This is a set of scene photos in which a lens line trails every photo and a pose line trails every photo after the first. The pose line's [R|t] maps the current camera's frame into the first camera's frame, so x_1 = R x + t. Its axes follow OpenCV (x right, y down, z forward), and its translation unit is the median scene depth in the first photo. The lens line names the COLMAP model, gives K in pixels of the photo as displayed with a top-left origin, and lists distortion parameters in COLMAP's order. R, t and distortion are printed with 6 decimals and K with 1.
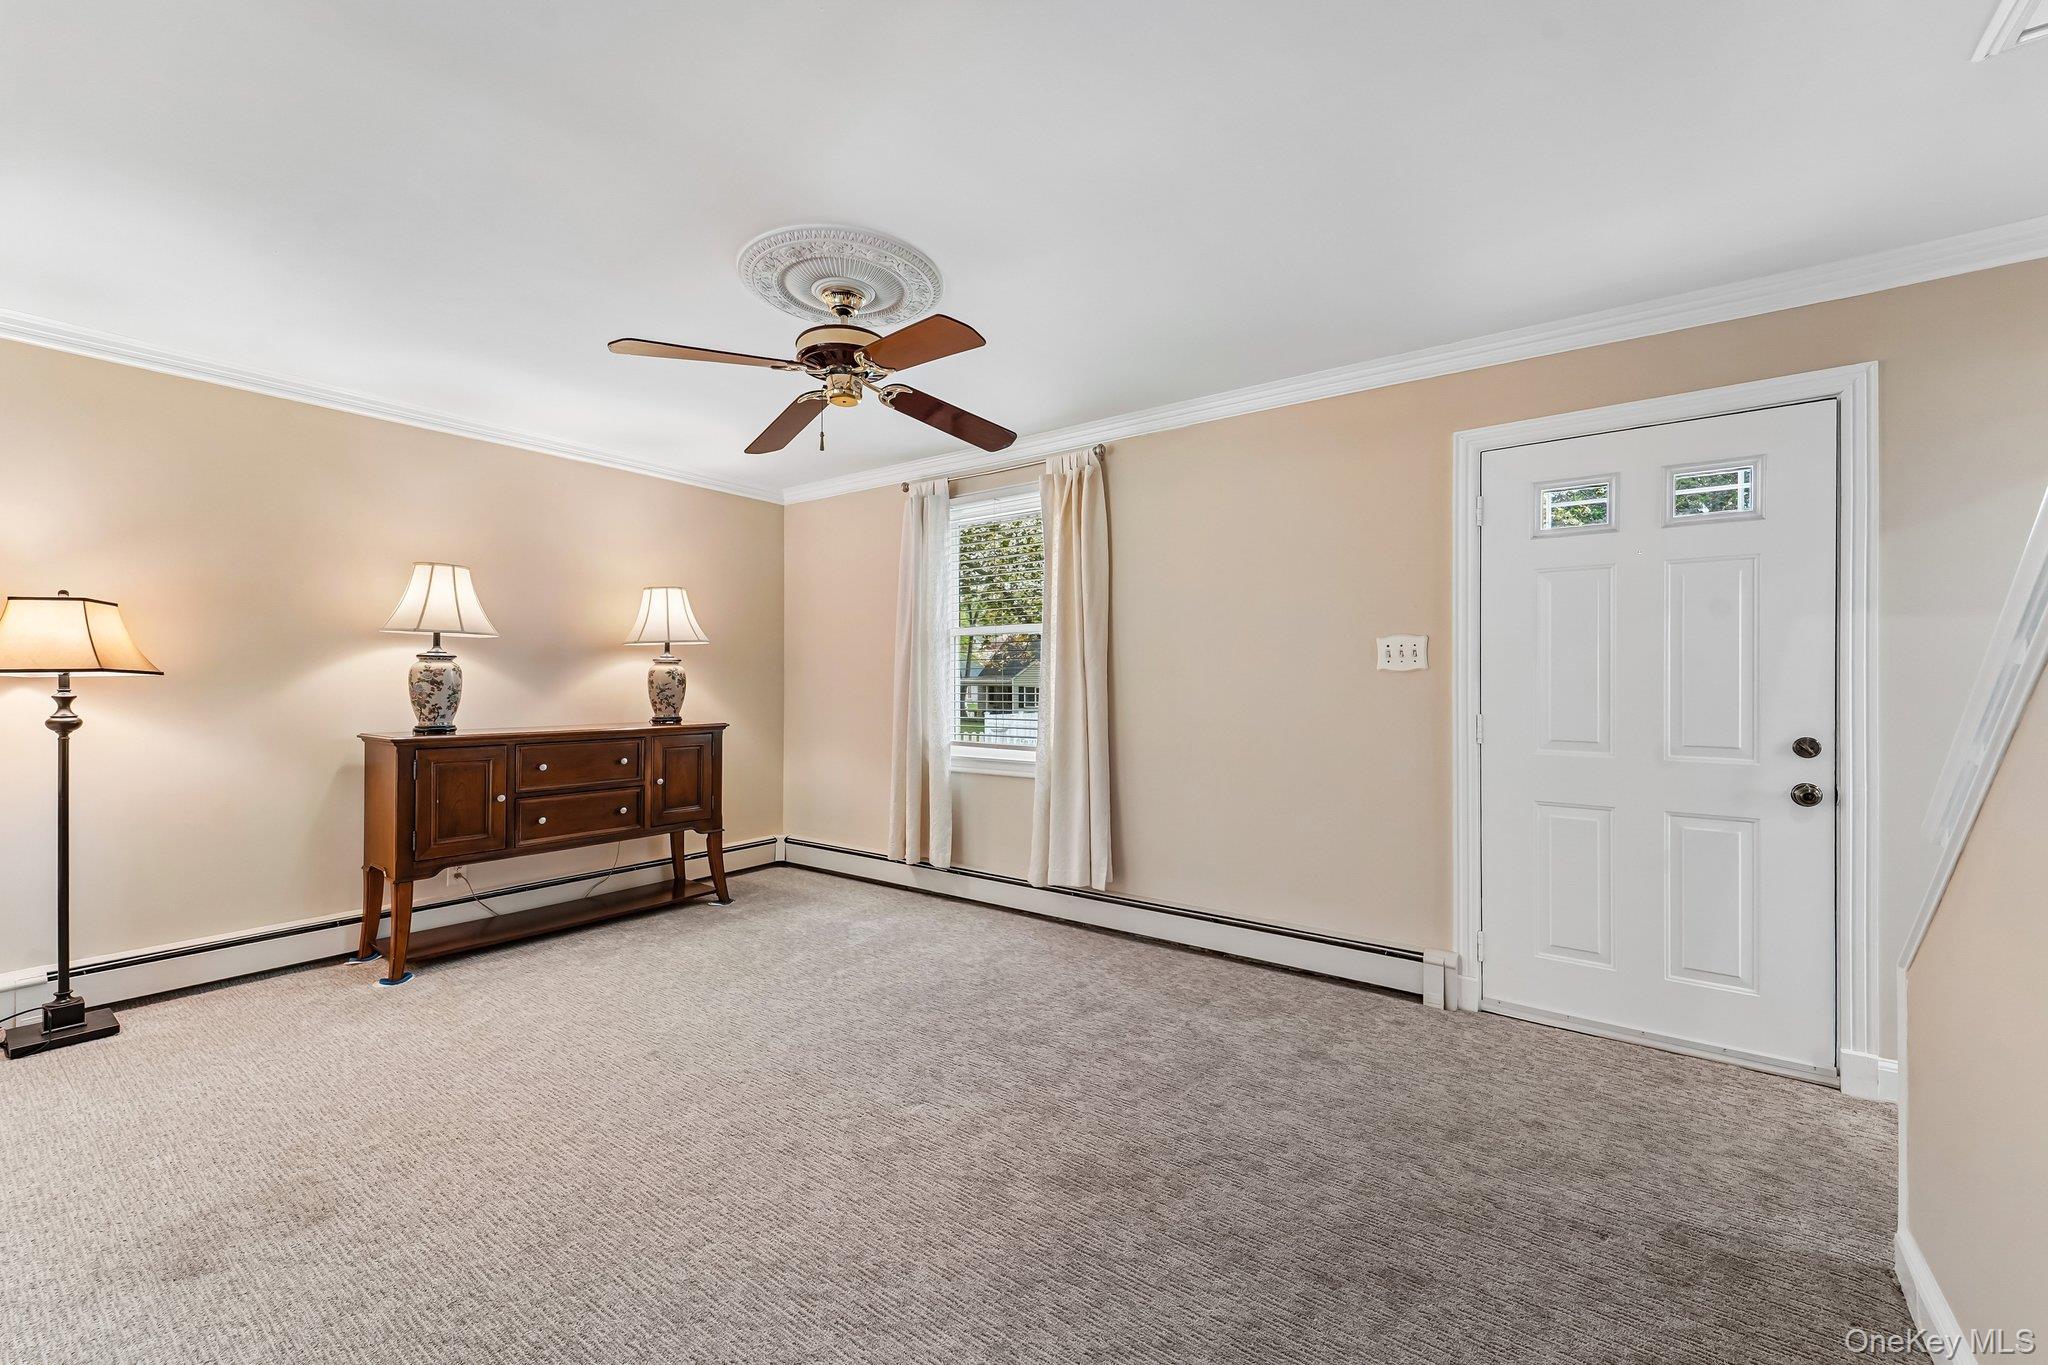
lens RADIAL K [[818.8, 0, 1024.6], [0, 818.8, 680.3], [0, 0, 1]] dist [0.004756, -0.000789]
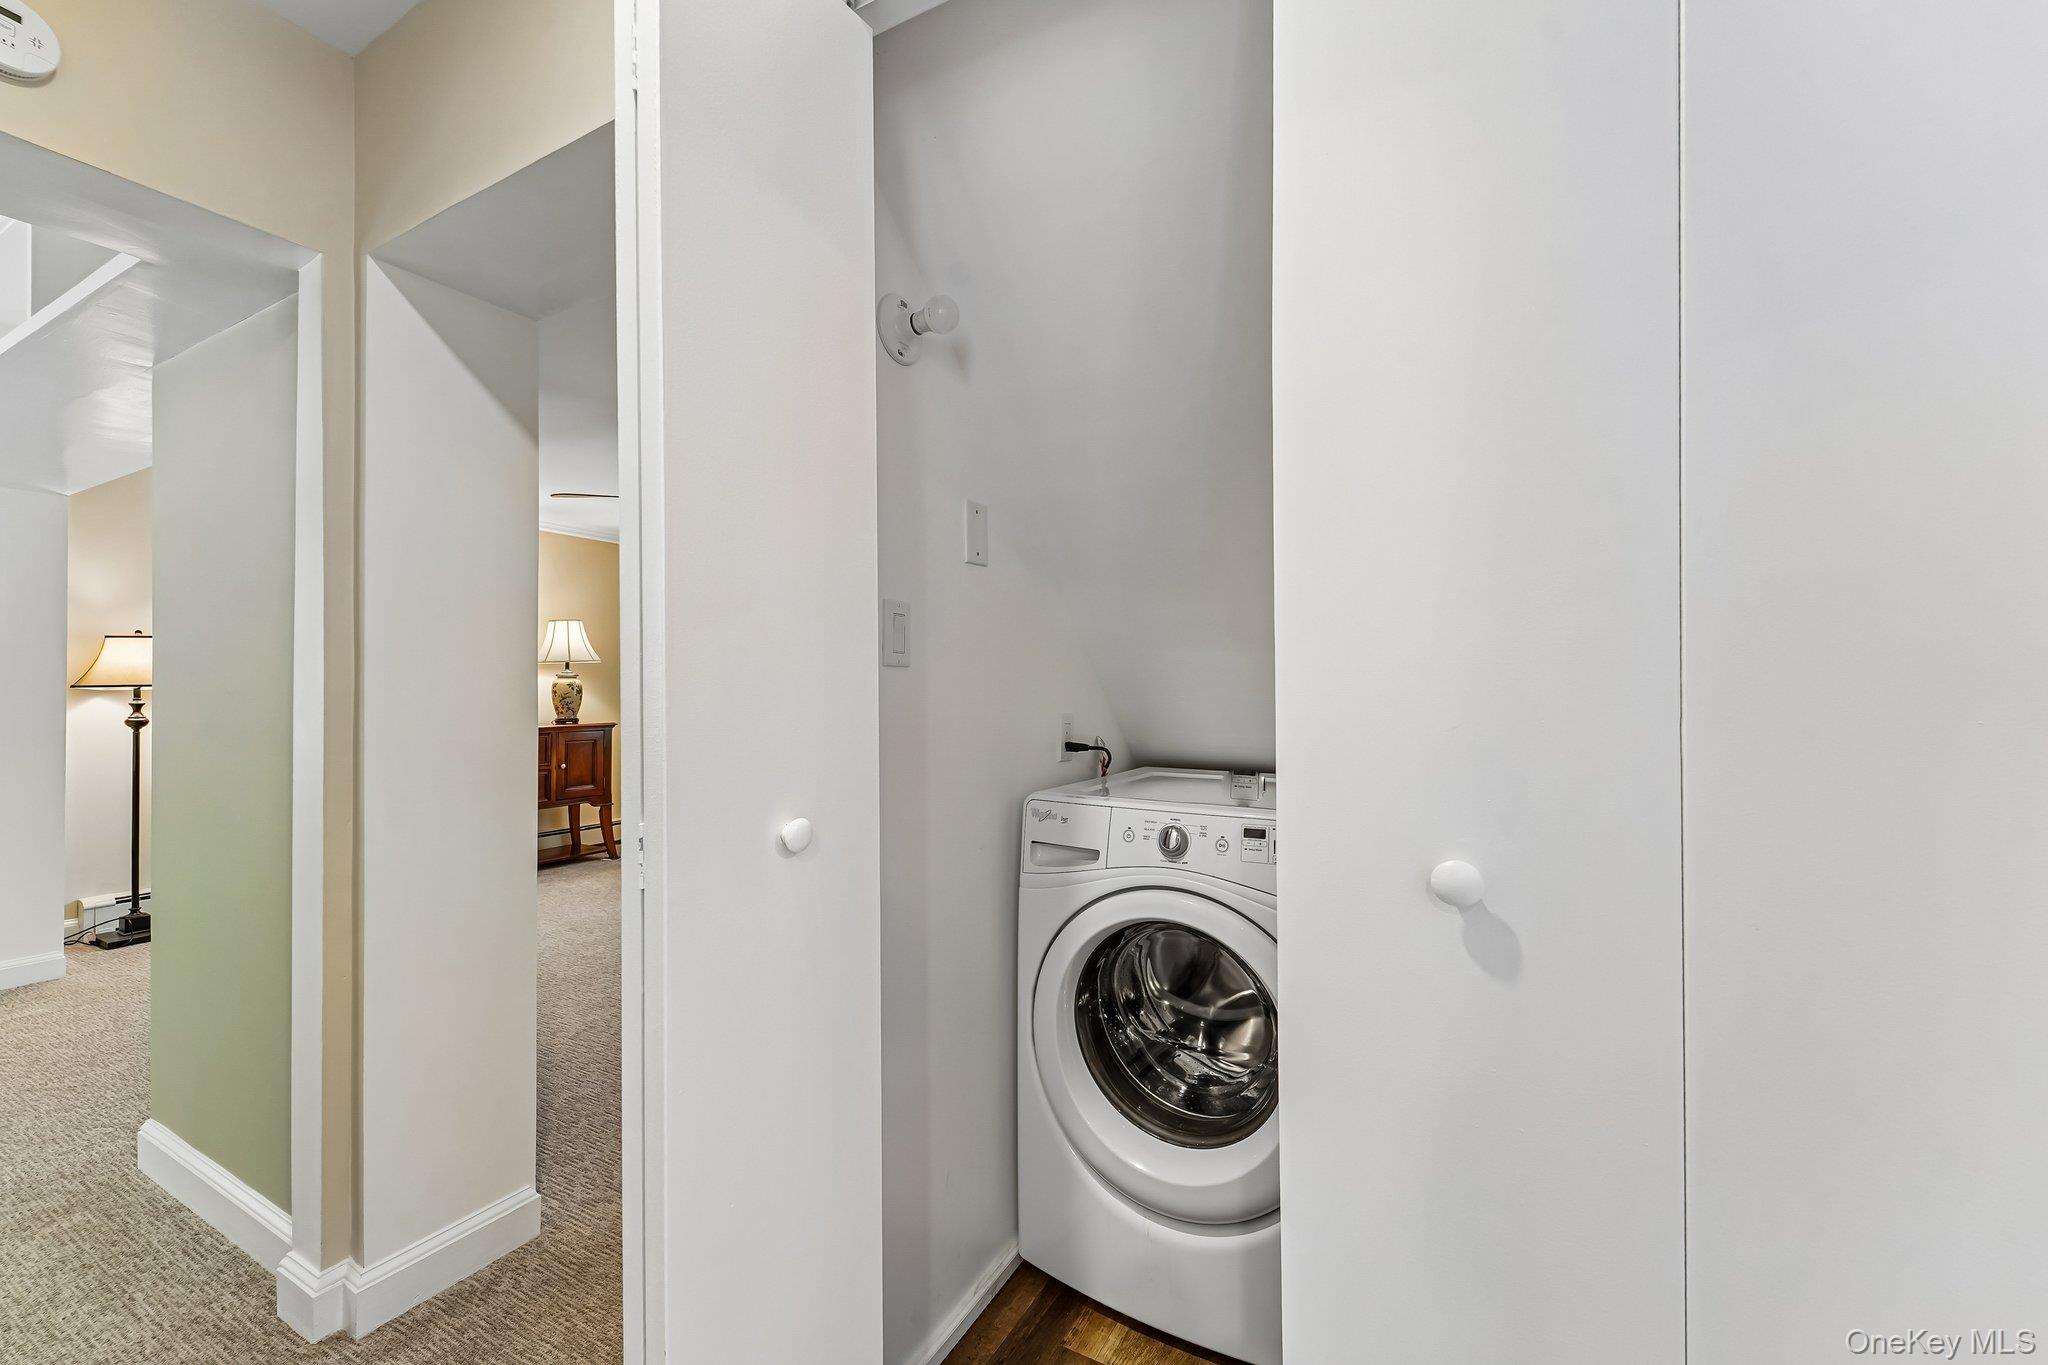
lens RADIAL K [[818.8, 0, 1025.4], [0, 818.8, 692.7], [0, 0, 1]] dist [0.004756, -0.000789]
pose [[0.992361, 0.001575, 0.123355, 0.132324], [-0.002798, 0.999949, 0.009735, -0.011514], [-0.123333, -0.010006, 0.992315, -0.401627]]
